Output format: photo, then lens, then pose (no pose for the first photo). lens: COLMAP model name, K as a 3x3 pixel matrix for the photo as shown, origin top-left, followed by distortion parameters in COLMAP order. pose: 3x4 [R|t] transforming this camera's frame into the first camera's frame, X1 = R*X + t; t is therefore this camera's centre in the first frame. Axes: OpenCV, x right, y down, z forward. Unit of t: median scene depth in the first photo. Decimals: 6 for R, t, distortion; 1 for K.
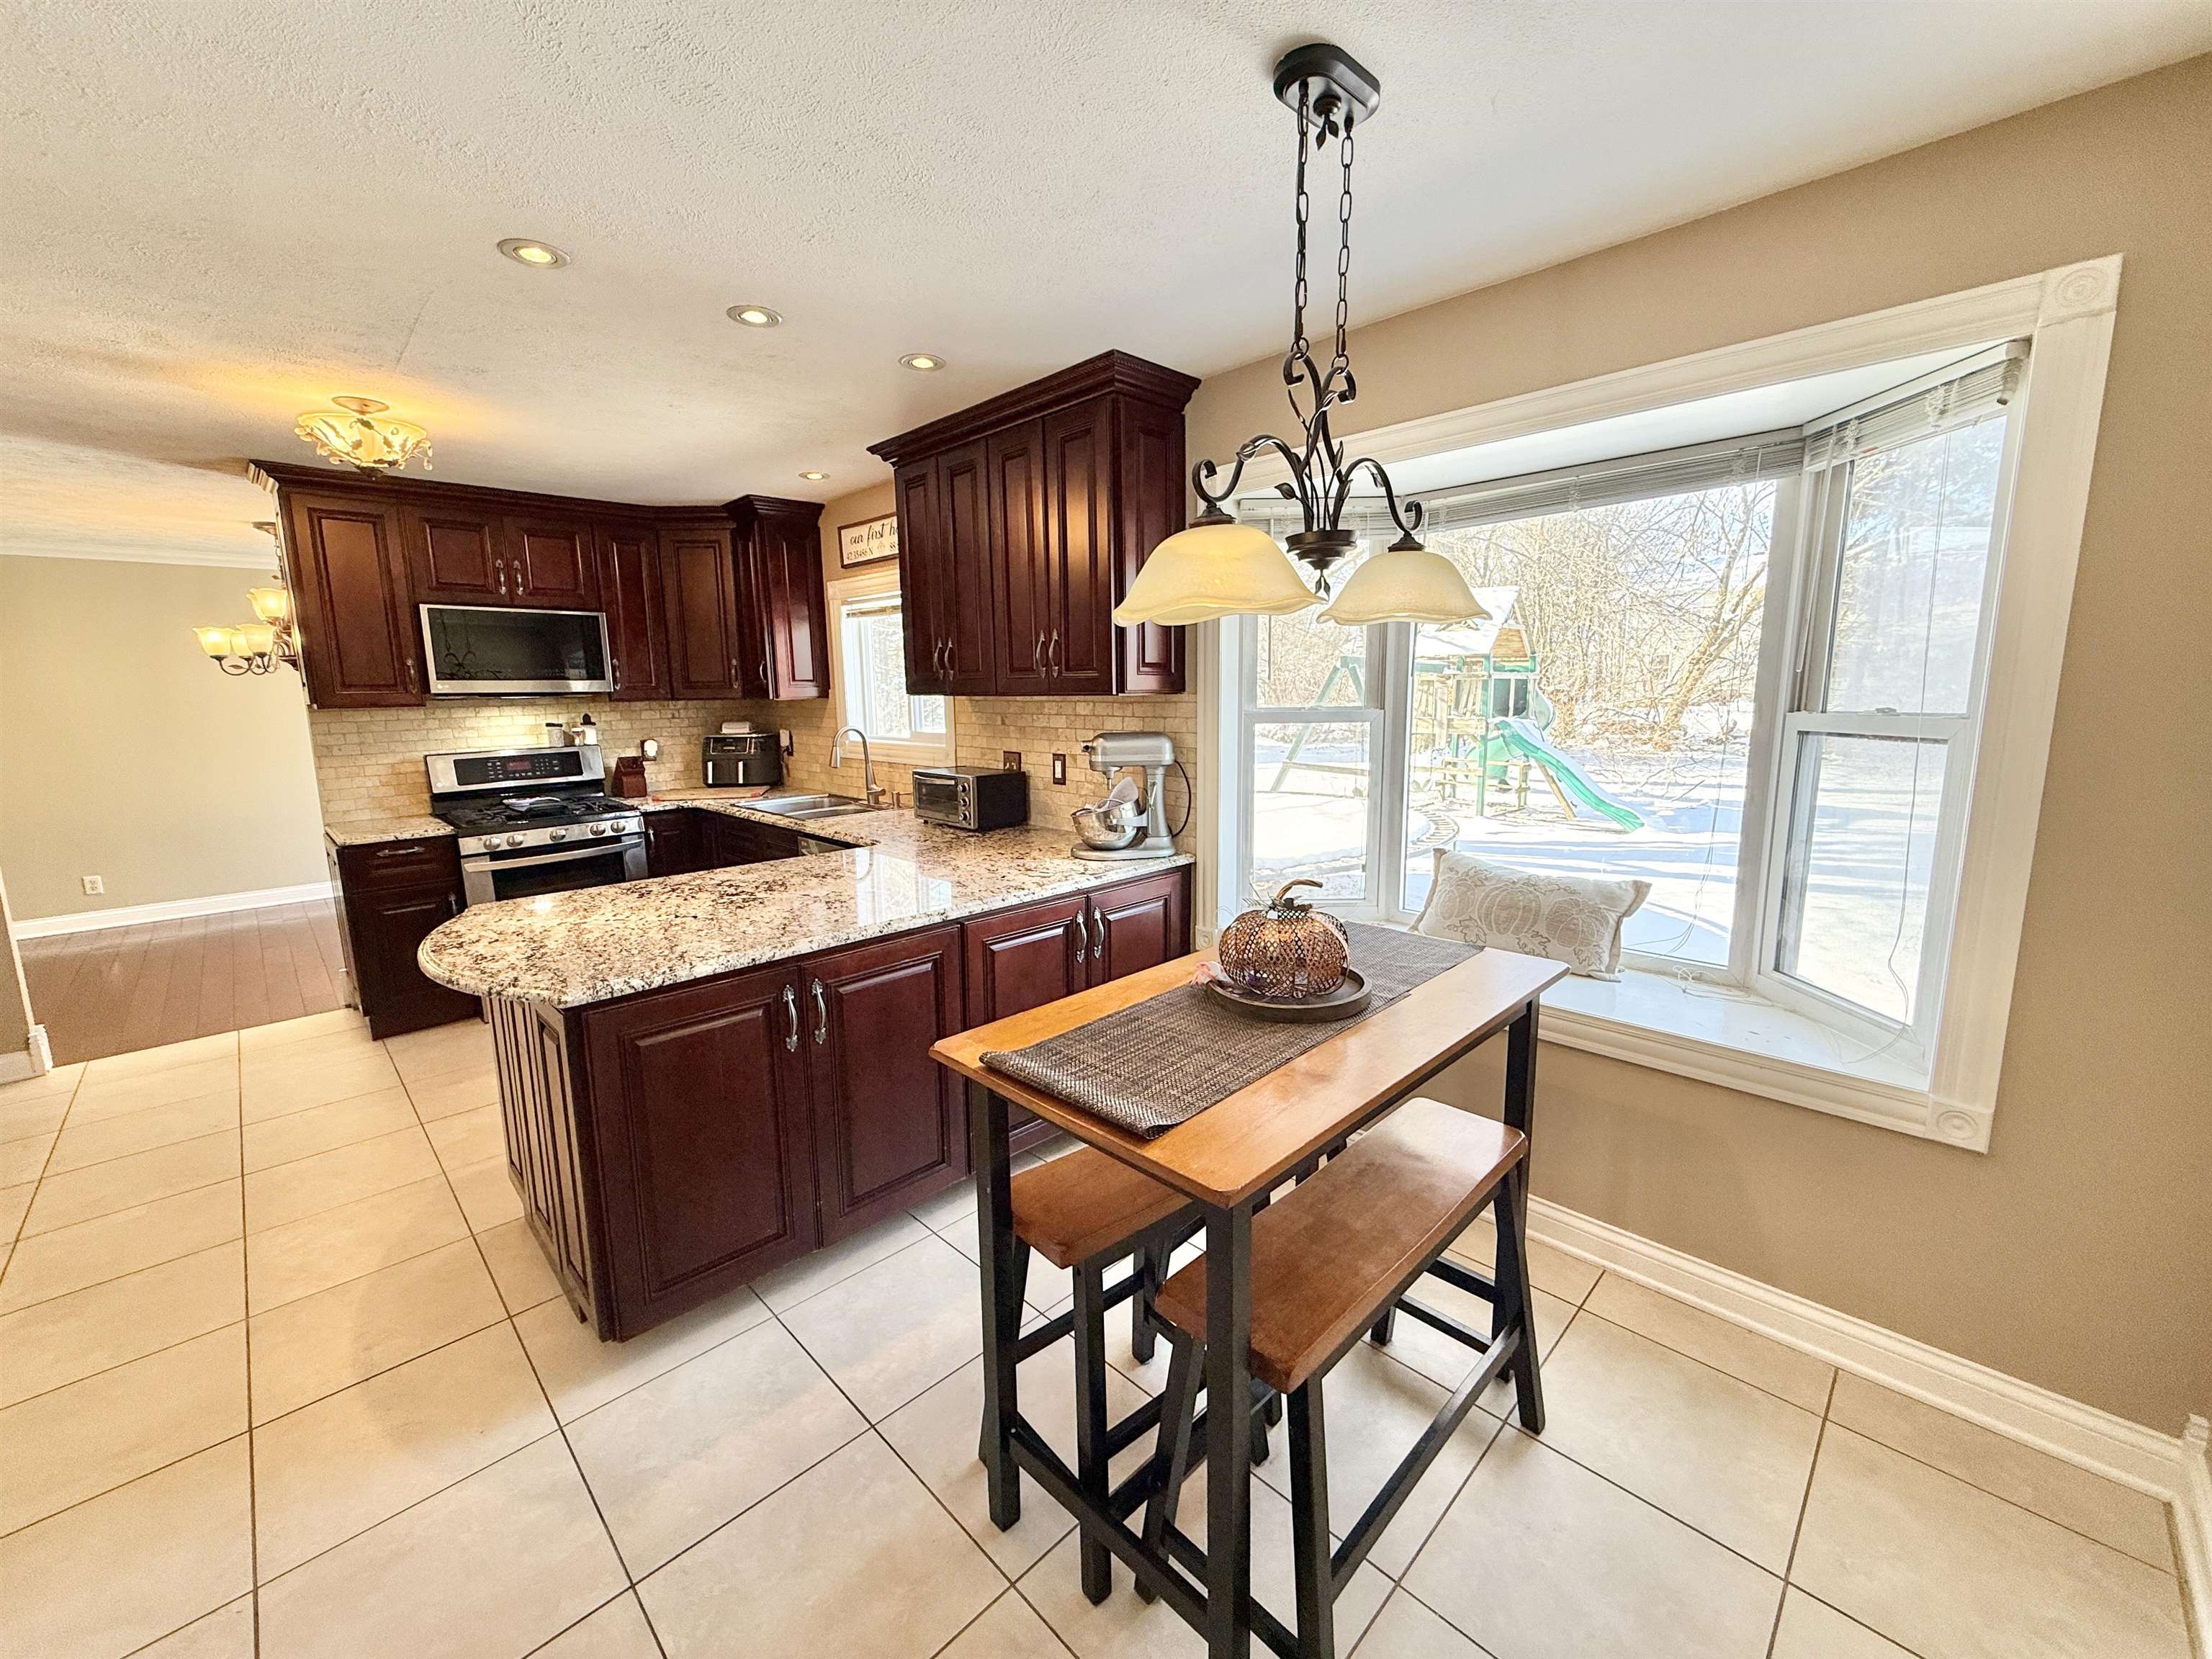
lens RADIAL K [[879.2, 0, 1101.7], [0, 879.2, 826.0], [0, 0, 1]] dist [-0.000312, 0.000168]
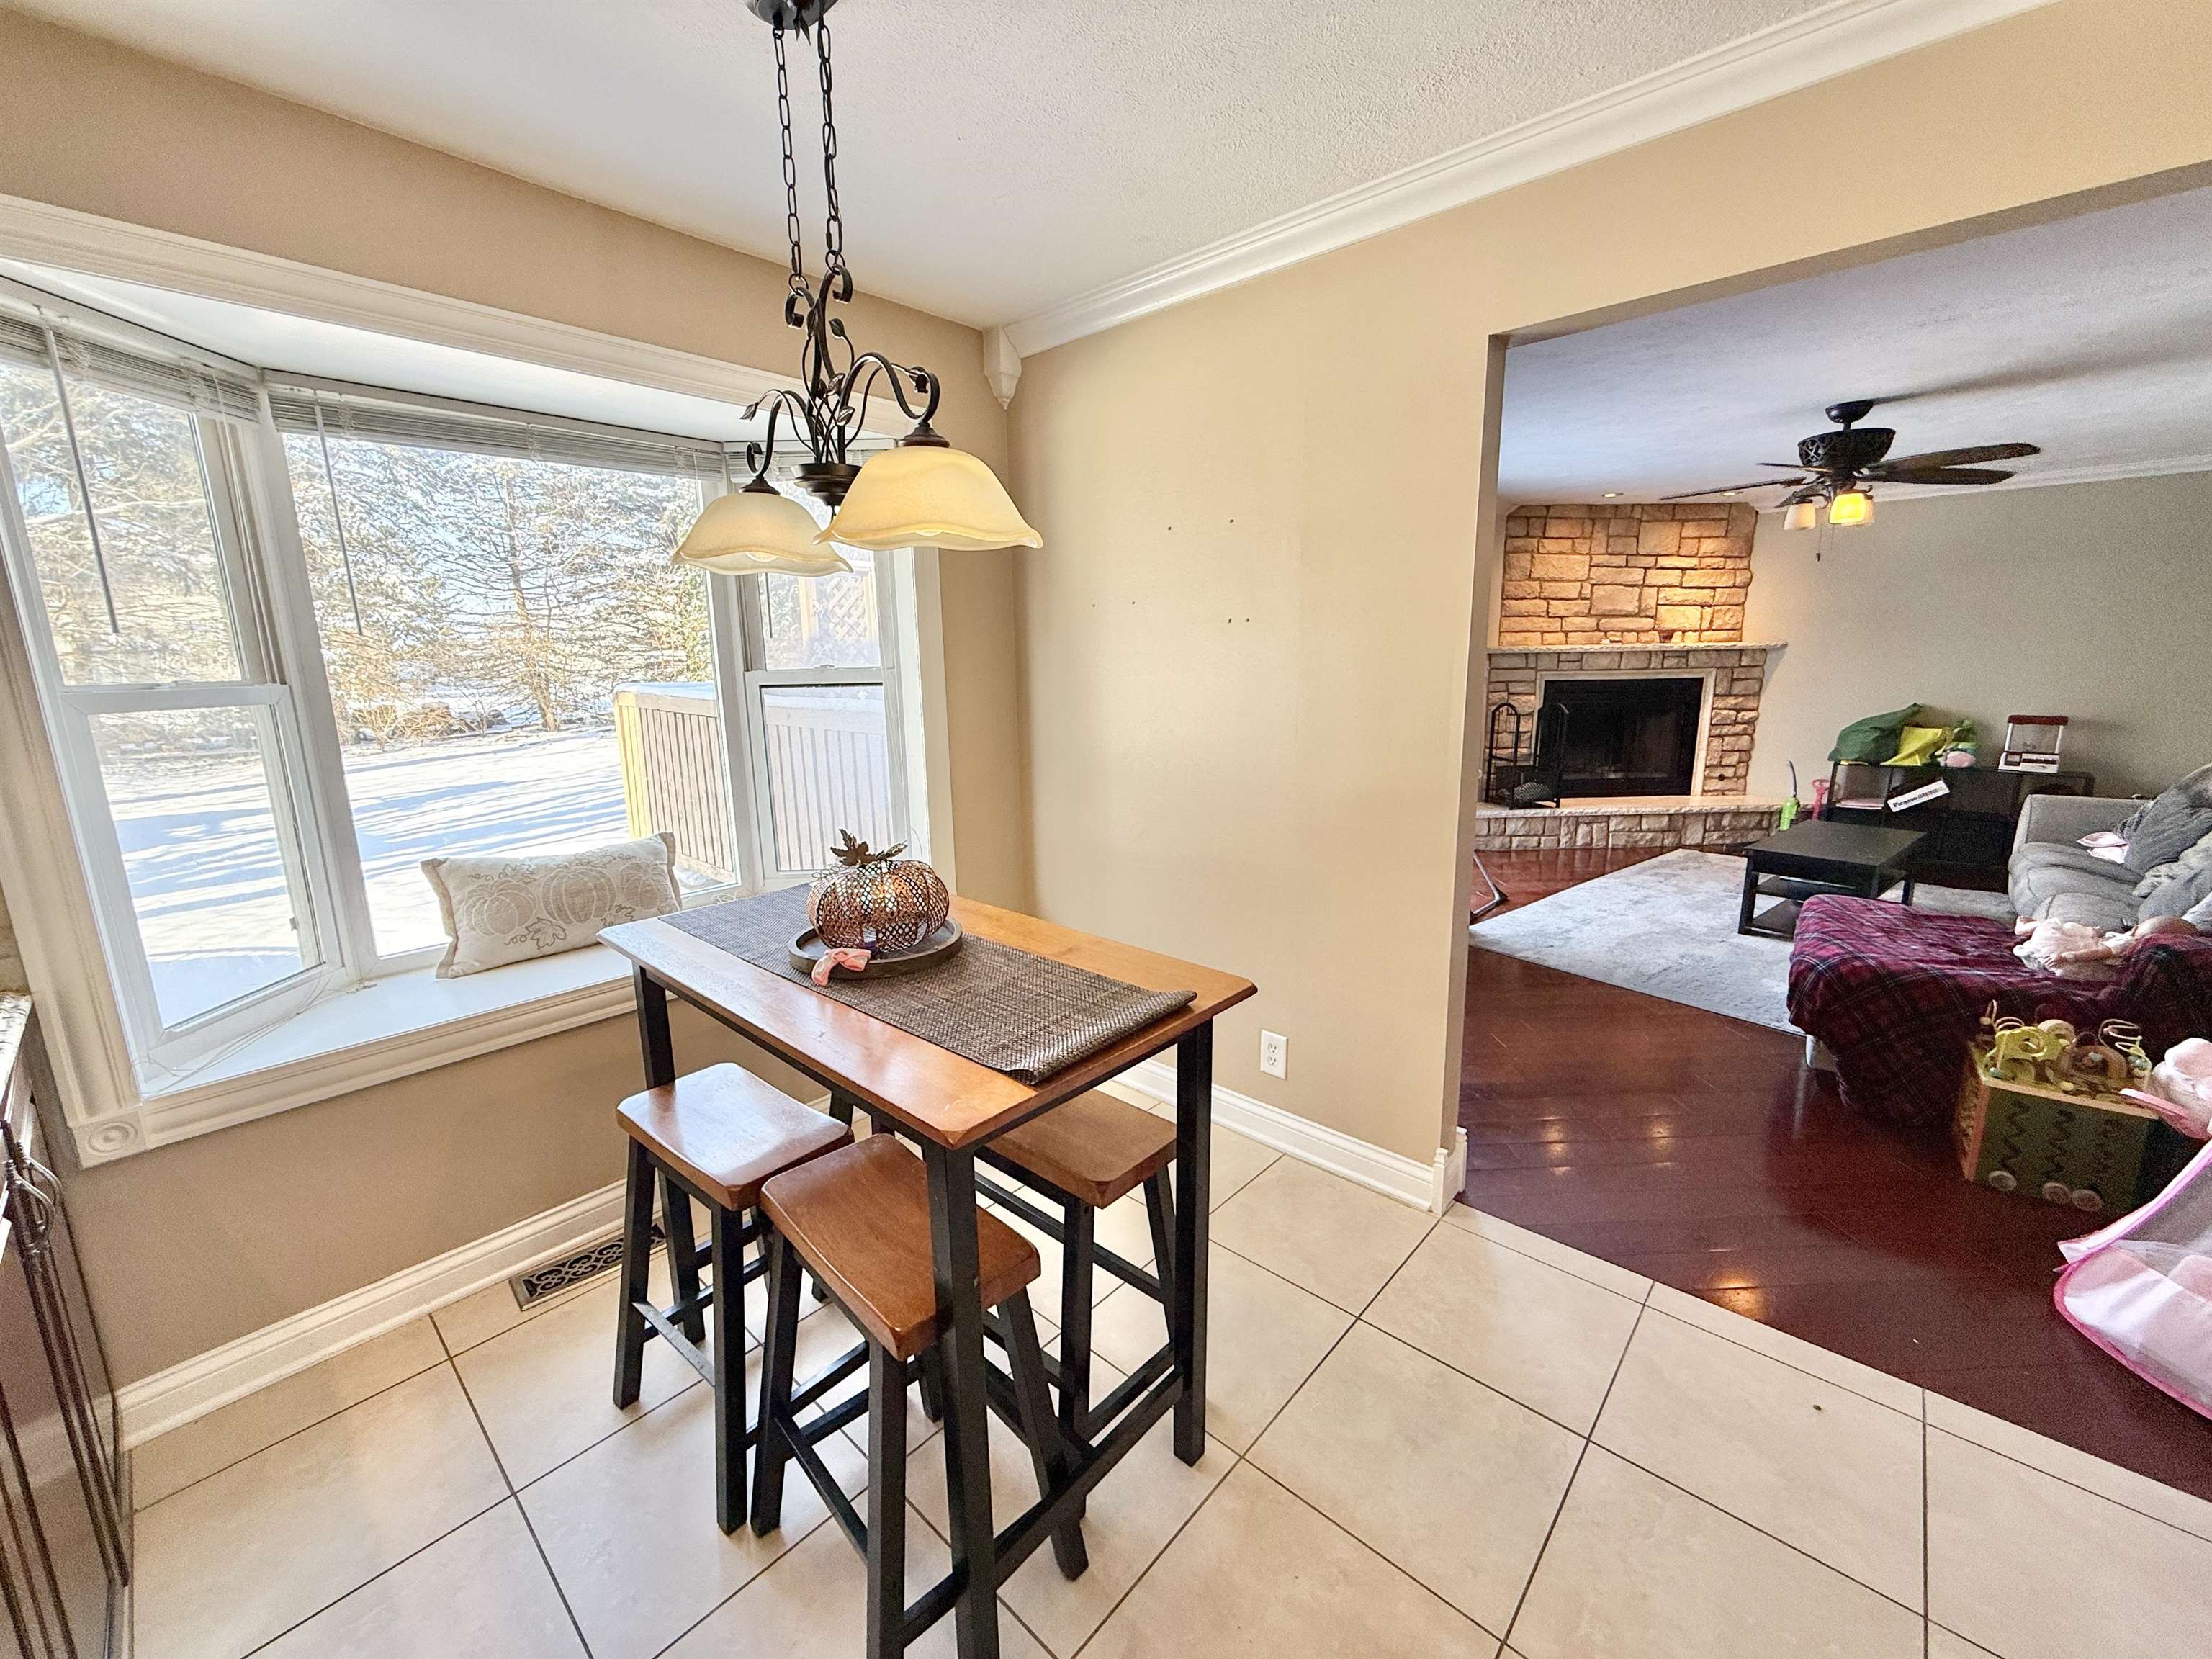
lens RADIAL K [[879.2, 0, 1102.1], [0, 879.2, 824.8], [0, 0, 1]] dist [-0.000312, 0.000168]
pose [[-0.053408, -0.174122, 0.983275, -0.285263], [0.173728, 0.968043, 0.180861, -0.029103], [-0.983344, 0.180482, -0.021451, 0.296535]]
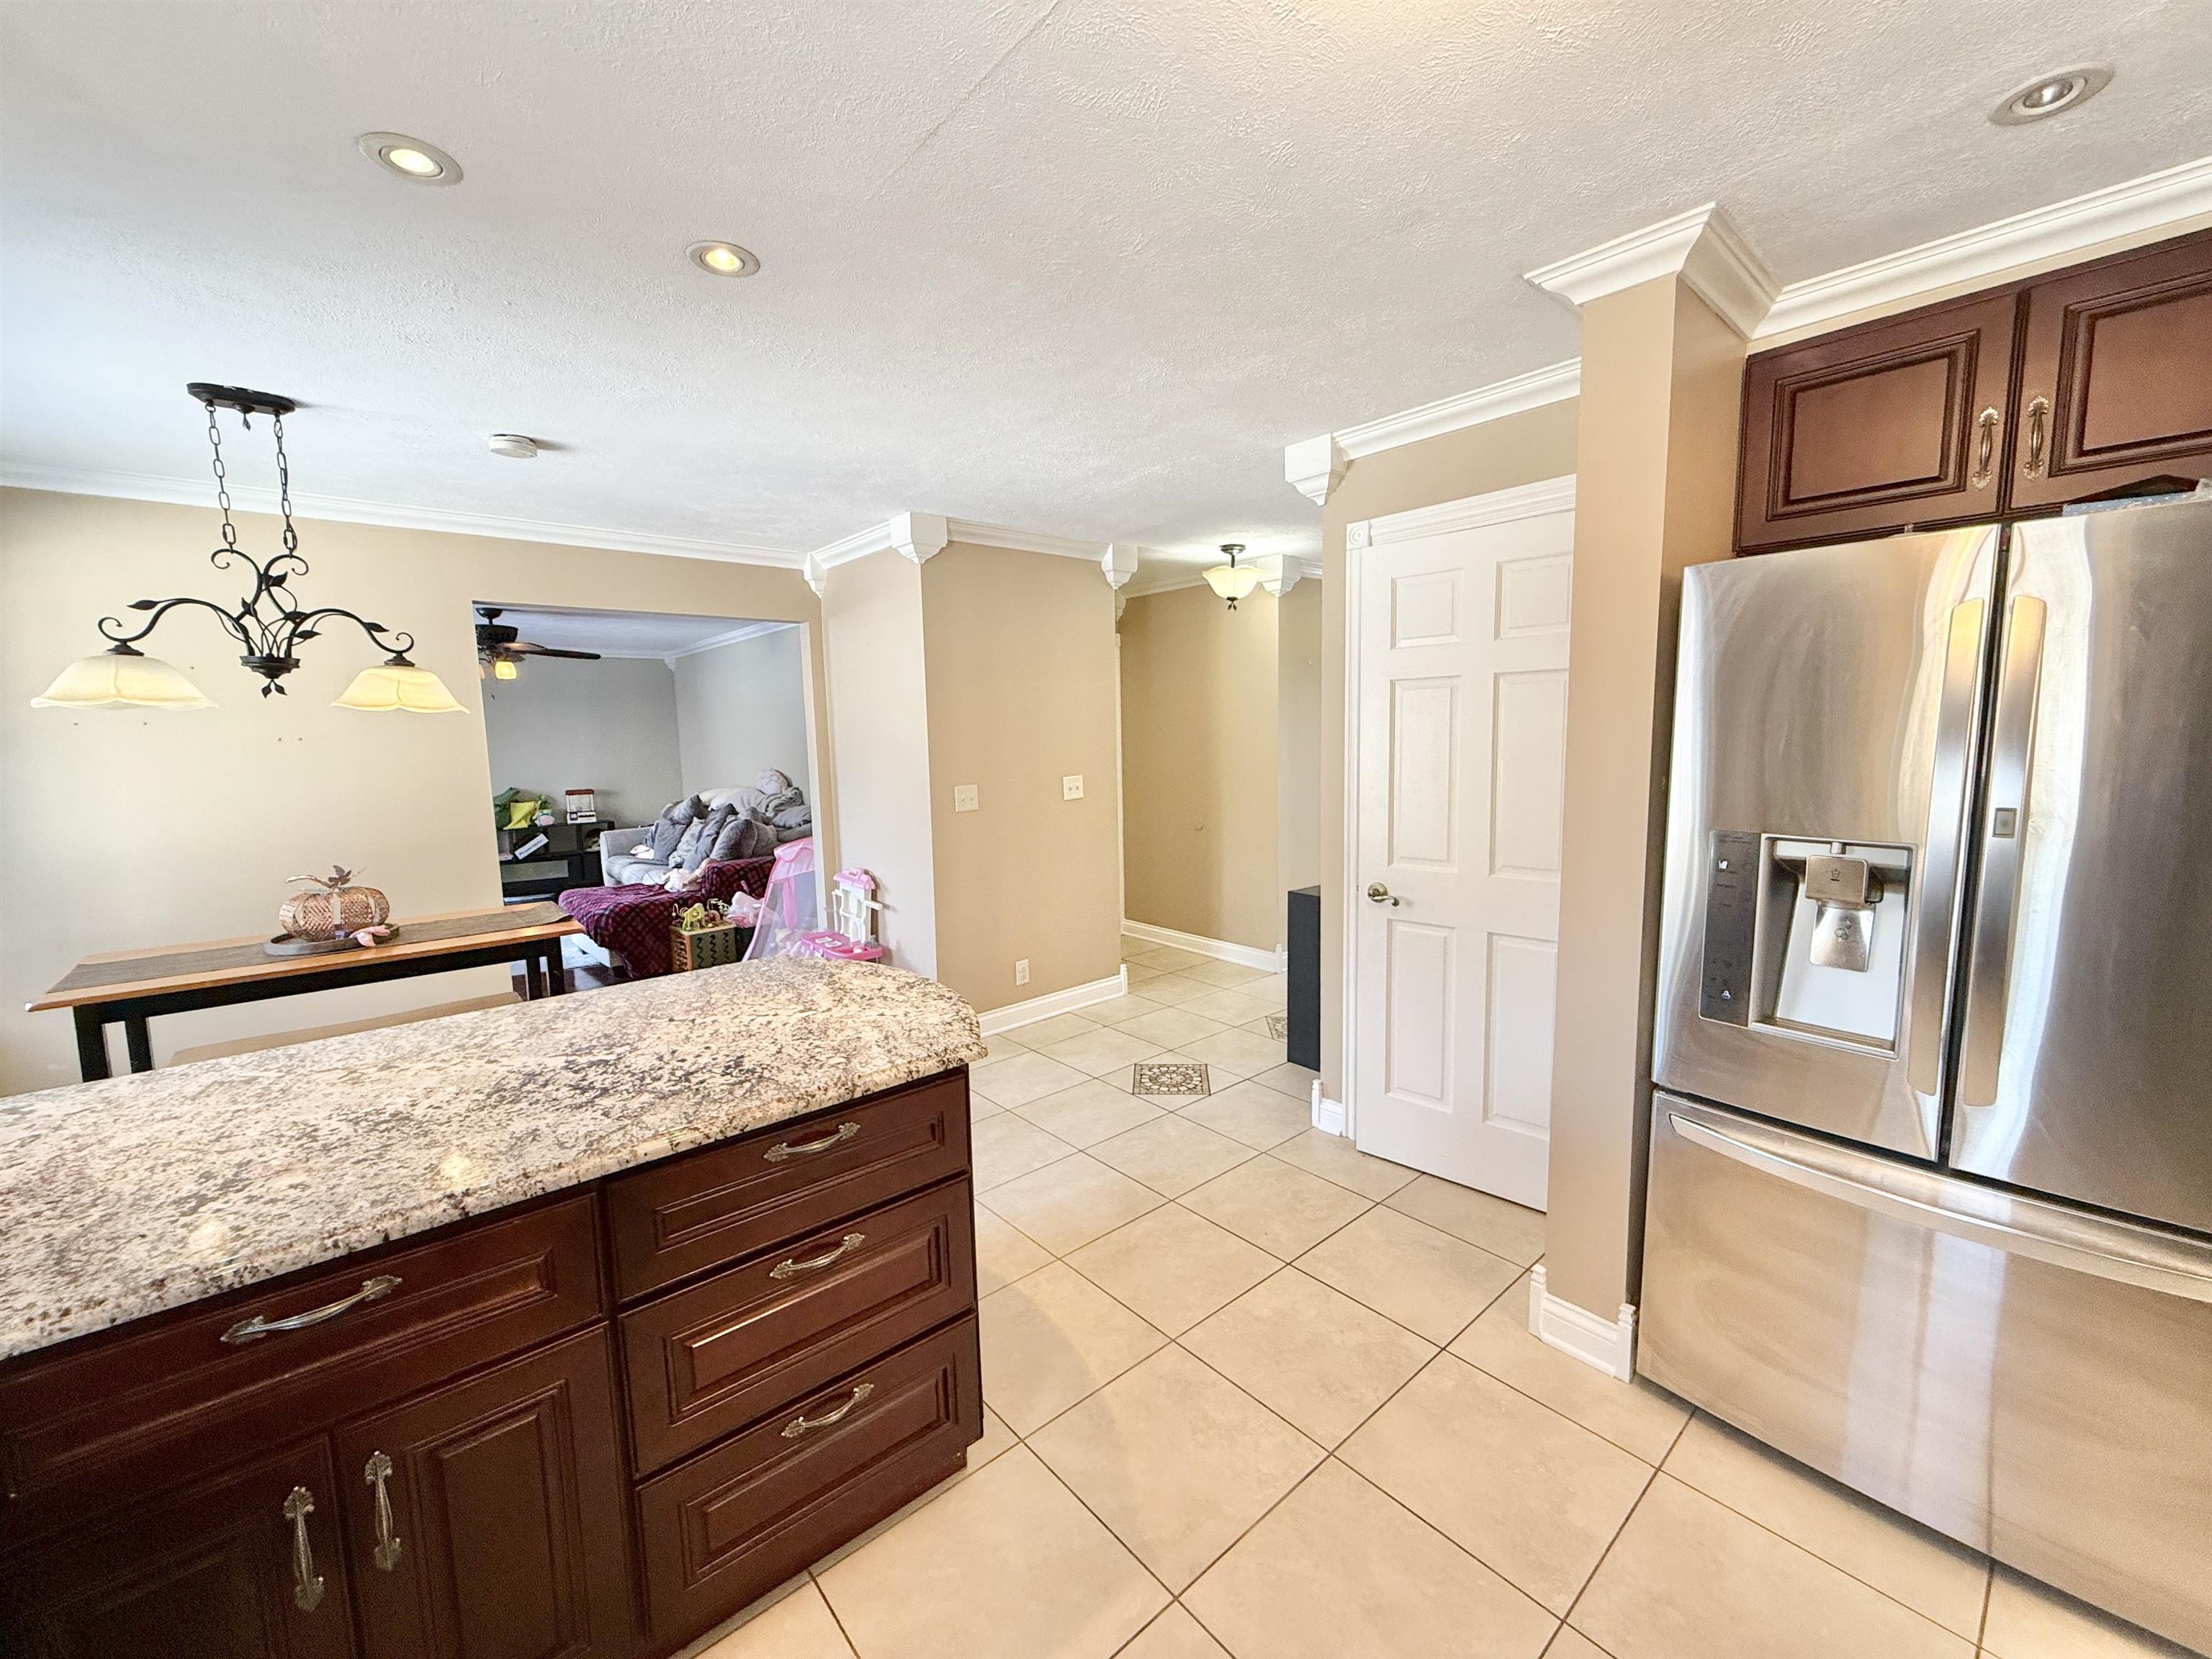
lens RADIAL K [[879.2, 0, 1099.7], [0, 879.2, 828.0], [0, 0, 1]] dist [-0.000312, 0.000168]
pose [[-0.996895, 0.028137, 0.073542, -0.508321], [0.046886, 0.962466, 0.267321, -0.145406], [-0.063260, 0.269939, -0.960797, 0.942106]]
